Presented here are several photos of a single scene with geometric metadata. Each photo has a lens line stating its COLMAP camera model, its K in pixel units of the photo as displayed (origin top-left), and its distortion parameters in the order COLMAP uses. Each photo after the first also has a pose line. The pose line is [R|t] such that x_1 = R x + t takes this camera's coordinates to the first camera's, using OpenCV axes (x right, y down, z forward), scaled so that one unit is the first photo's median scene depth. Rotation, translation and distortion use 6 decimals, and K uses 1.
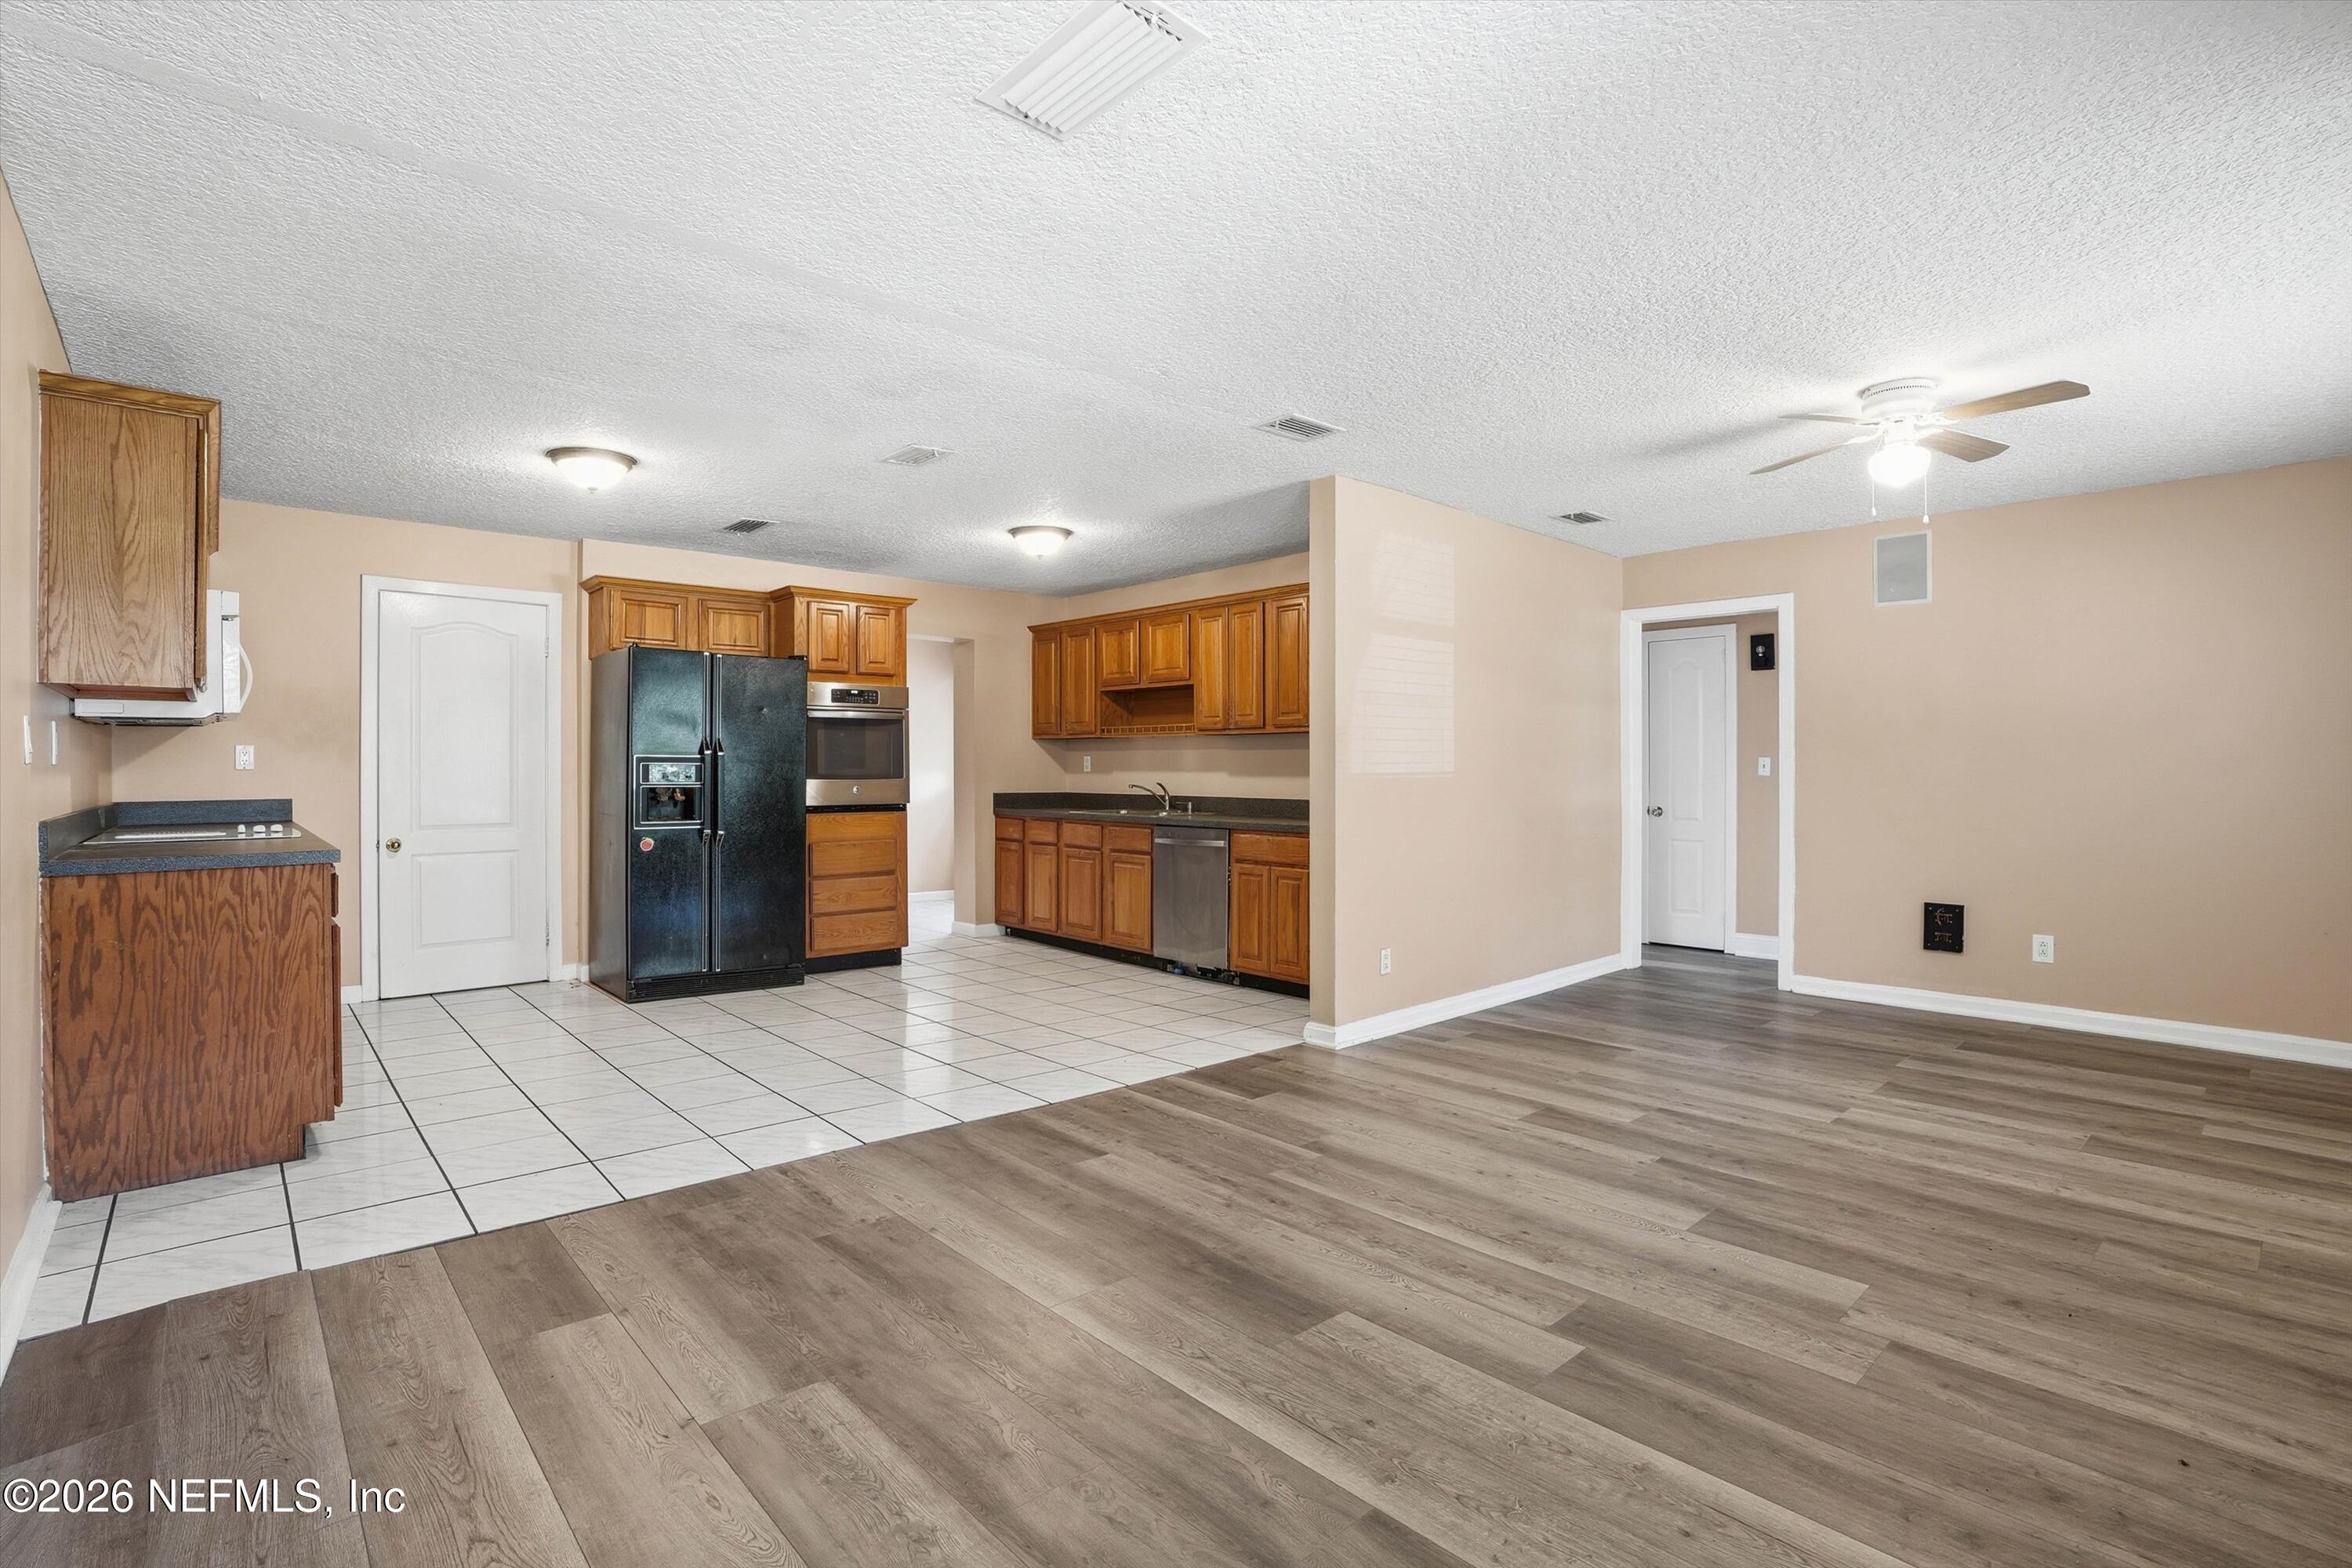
lens RADIAL K [[1092.9, 0, 1137.7], [0, 1092.9, 771.4], [0, 0, 1]] dist [-0.097269, 0.041150]
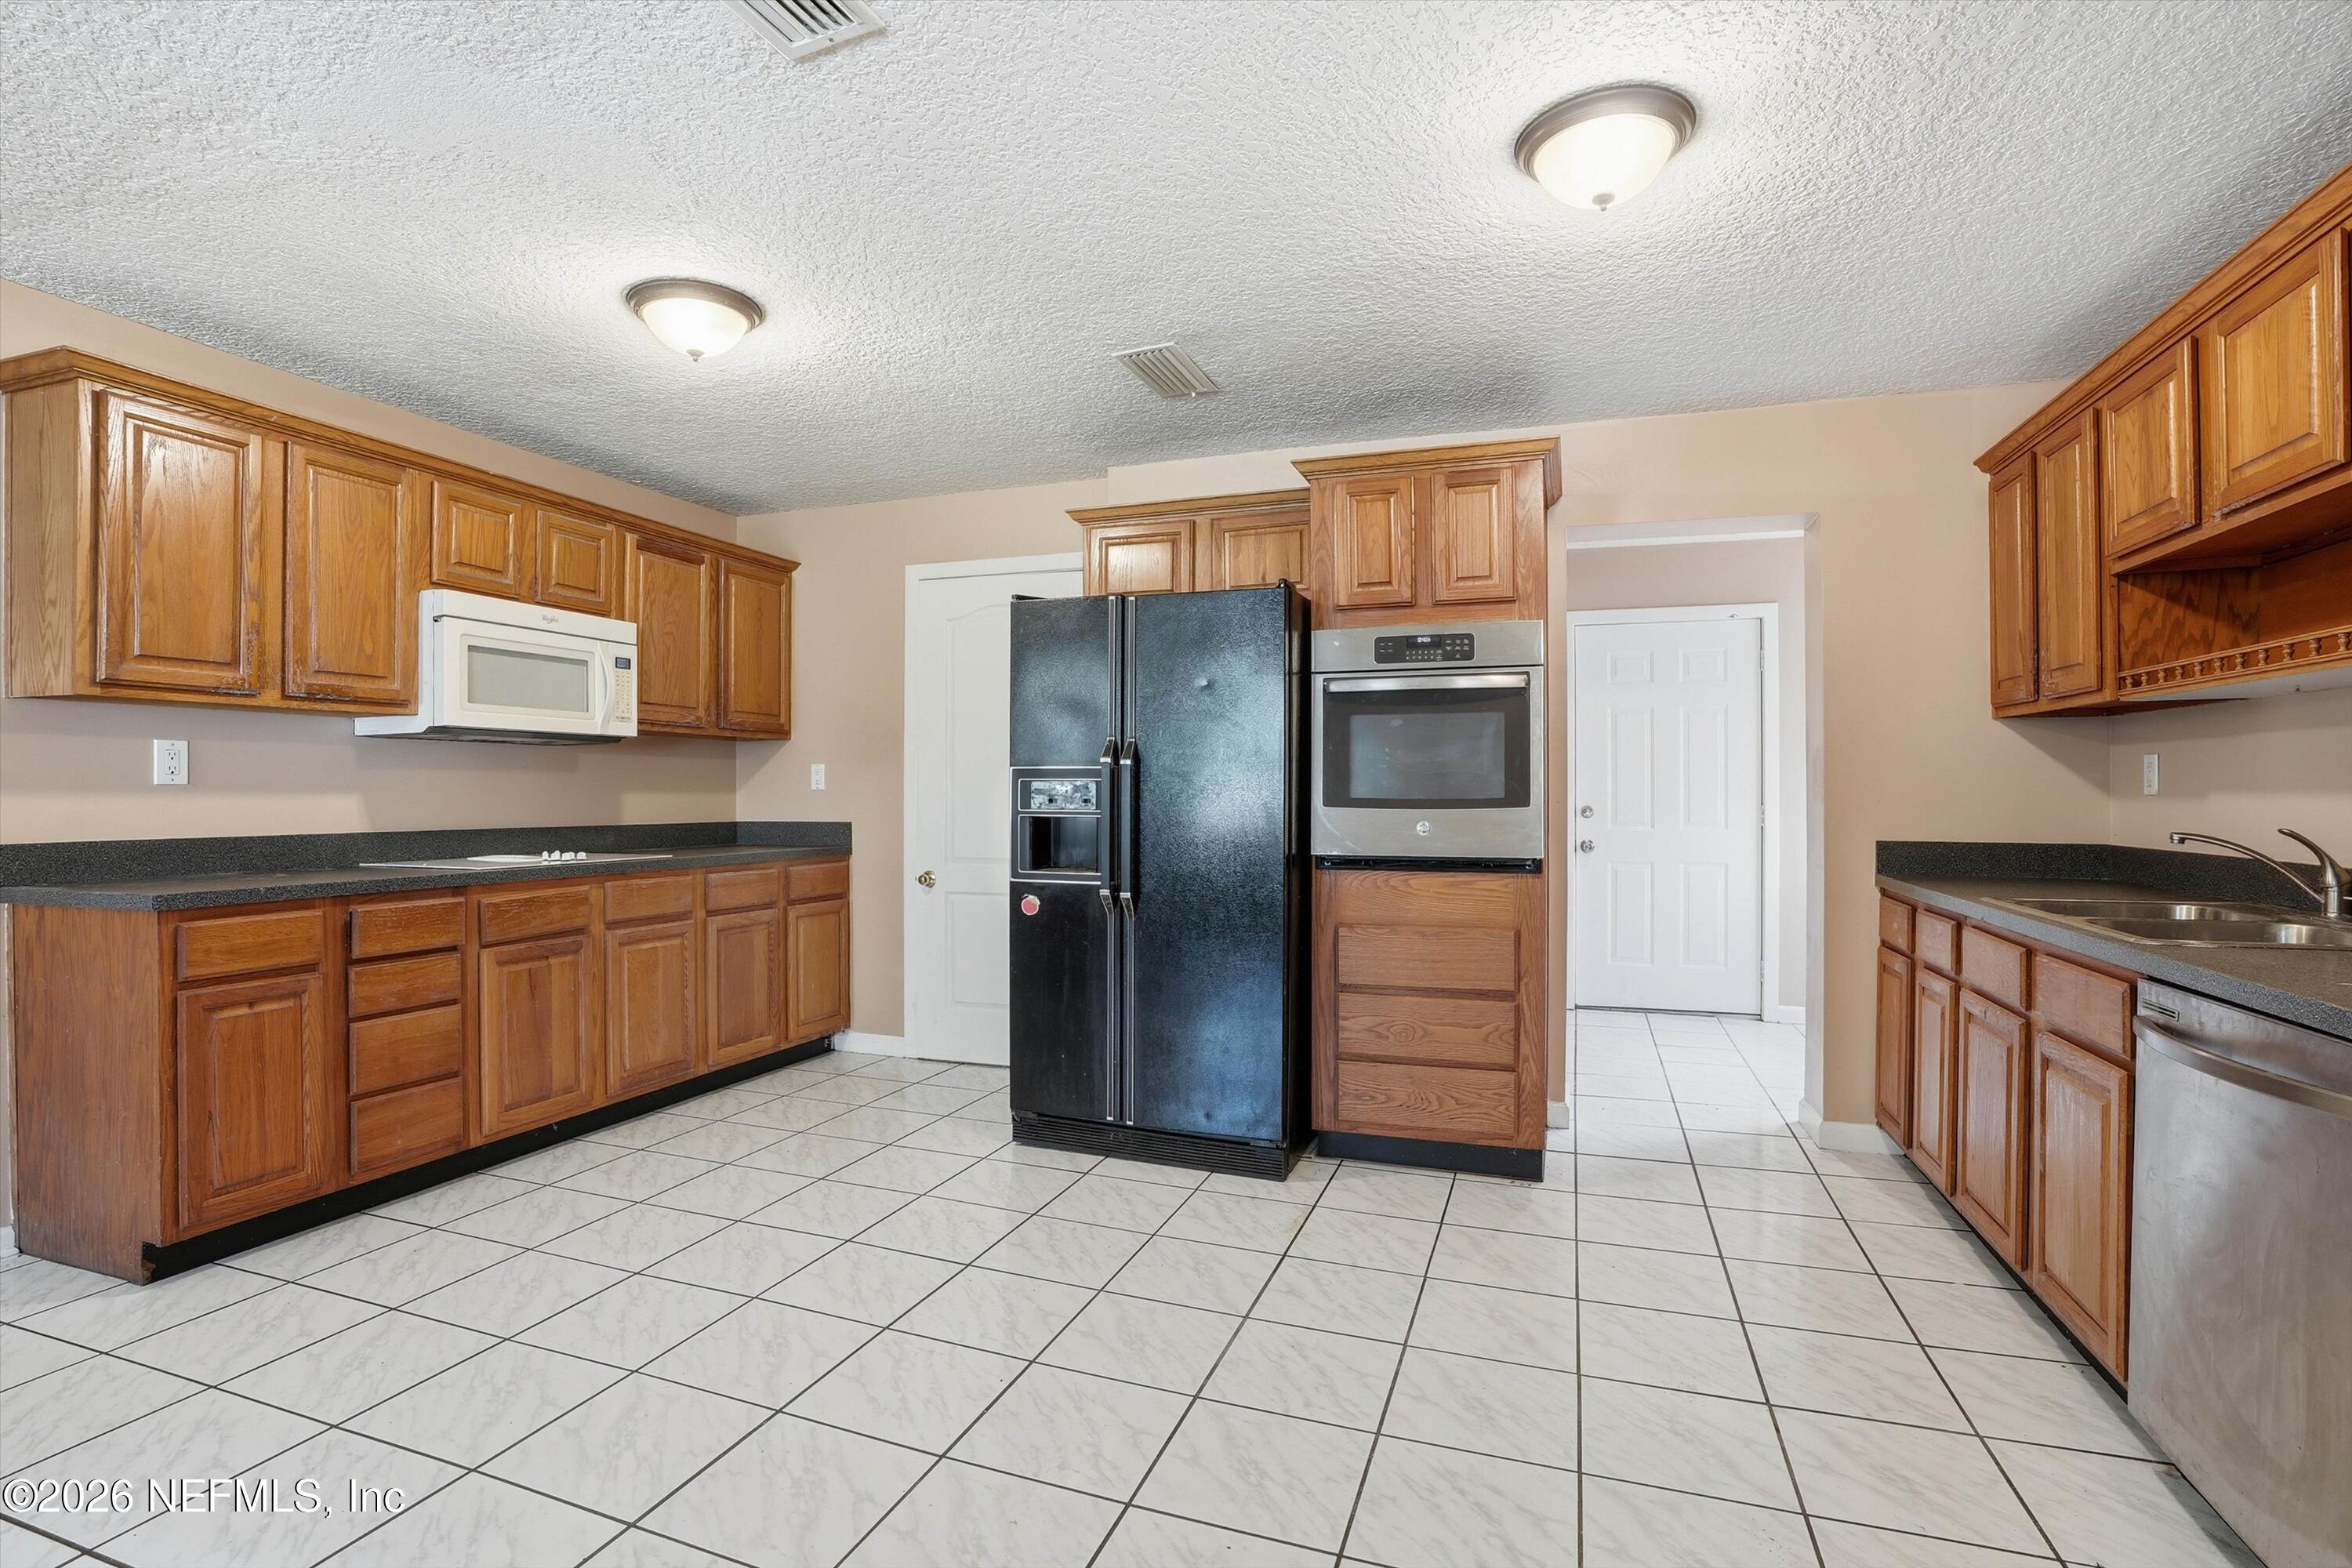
lens RADIAL K [[1132.8, 0, 1187.3], [0, 1132.8, 795.0], [0, 0, 1]] dist [-0.060980, 0.028702]
pose [[0.499277, 0.003052, -0.866437, 0.172677], [-0.001089, 0.999995, 0.002894, -0.000108], [0.866442, -0.000501, 0.499278, 0.719032]]
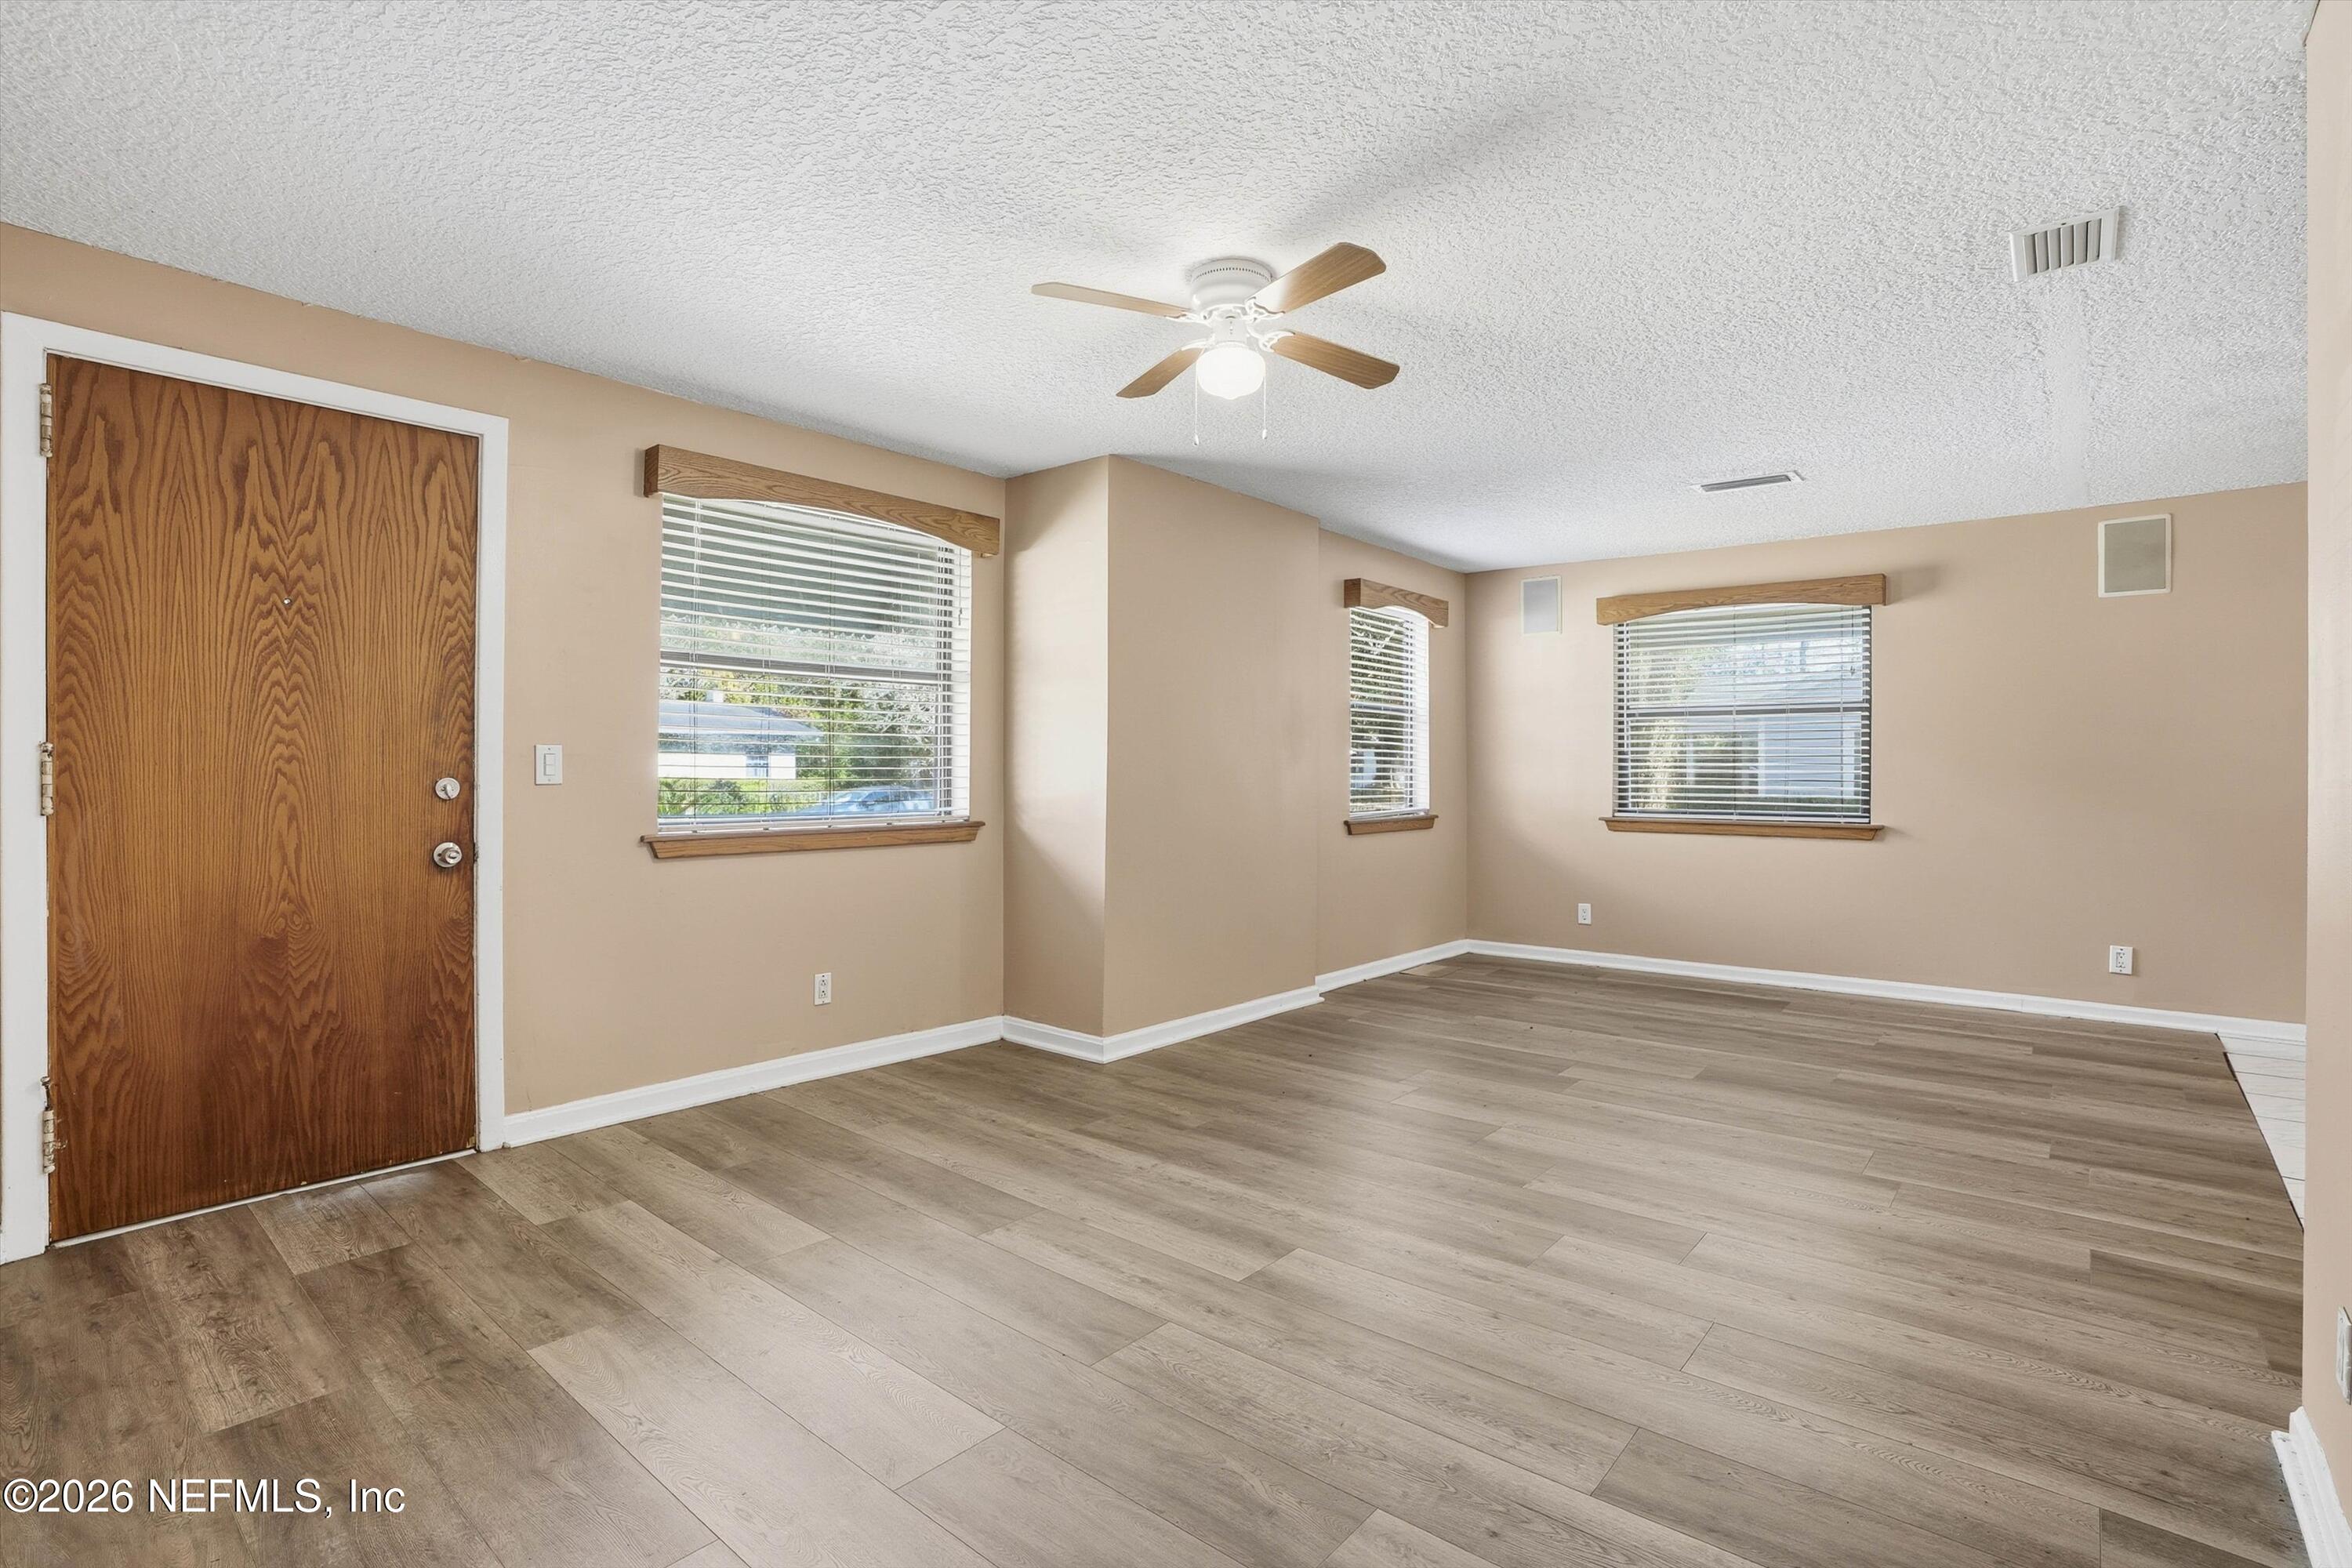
lens RADIAL K [[1103.8, 0, 1176.0], [0, 1103.8, 784.0], [0, 0, 1]] dist [-0.064062, 0.025041]
pose [[-0.988315, -0.006744, -0.152278, 0.547326], [-0.008612, 0.999896, 0.011610, 0.004565], [0.152184, 0.012785, -0.988270, 1.099410]]
